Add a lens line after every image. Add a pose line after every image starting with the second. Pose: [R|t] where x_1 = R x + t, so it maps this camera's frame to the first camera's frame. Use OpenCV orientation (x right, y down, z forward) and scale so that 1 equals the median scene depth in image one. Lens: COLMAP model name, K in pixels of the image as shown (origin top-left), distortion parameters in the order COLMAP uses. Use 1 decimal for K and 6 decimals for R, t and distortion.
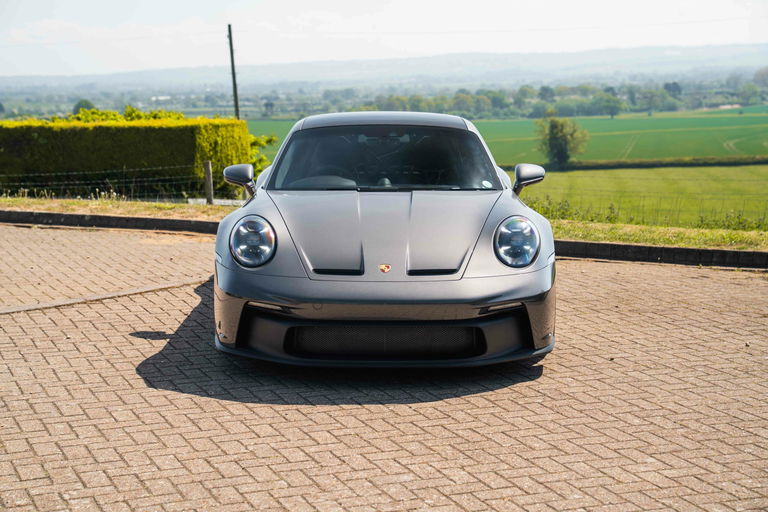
lens RADIAL K [[1408.6, 0, 379.4], [0, 1408.6, 257.0], [0, 0, 1]] dist [0.297679, 0.000000]
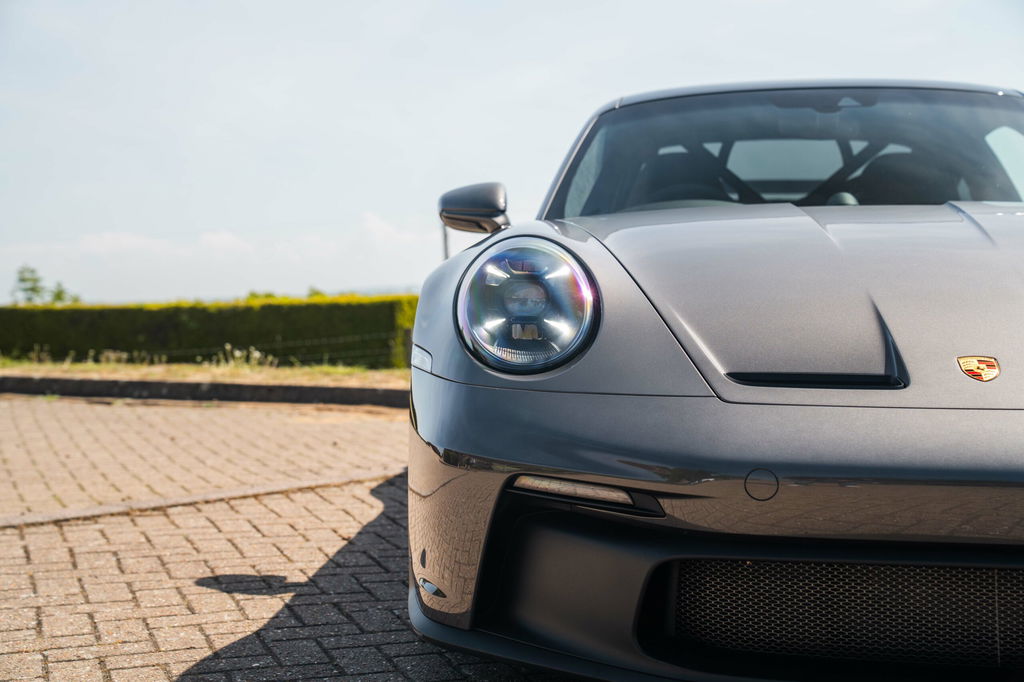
lens RADIAL K [[1604.5, 0, 515.9], [0, 1604.5, 346.1], [0, 0, 1]] dist [0.239066, 0.000000]
pose [[0.998392, 0.003791, -0.056563, -0.061418], [-0.009267, 0.995254, -0.096867, 0.031351], [0.055927, 0.097235, 0.993689, 0.546001]]
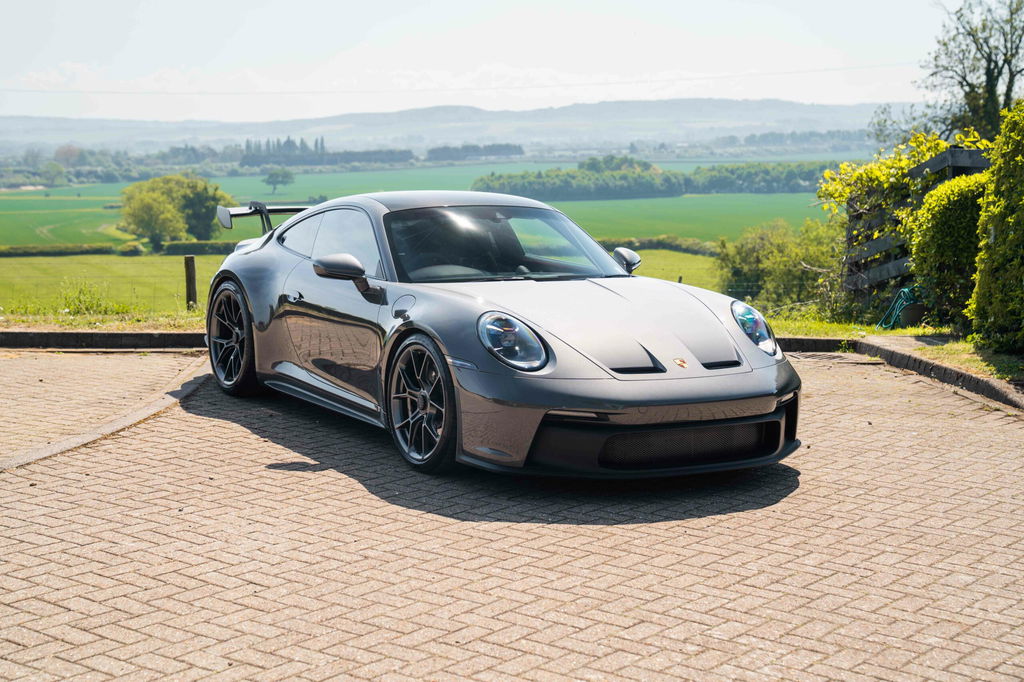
lens RADIAL K [[1603.8, 0, 513.5], [0, 1603.8, 339.1], [0, 0, 1]] dist [0.233290, 0.000000]
pose [[0.856568, -0.044935, 0.514075, -0.515458], [0.051225, 0.998685, 0.001942, -0.012622], [-0.513486, 0.024670, 0.857743, 0.143563]]
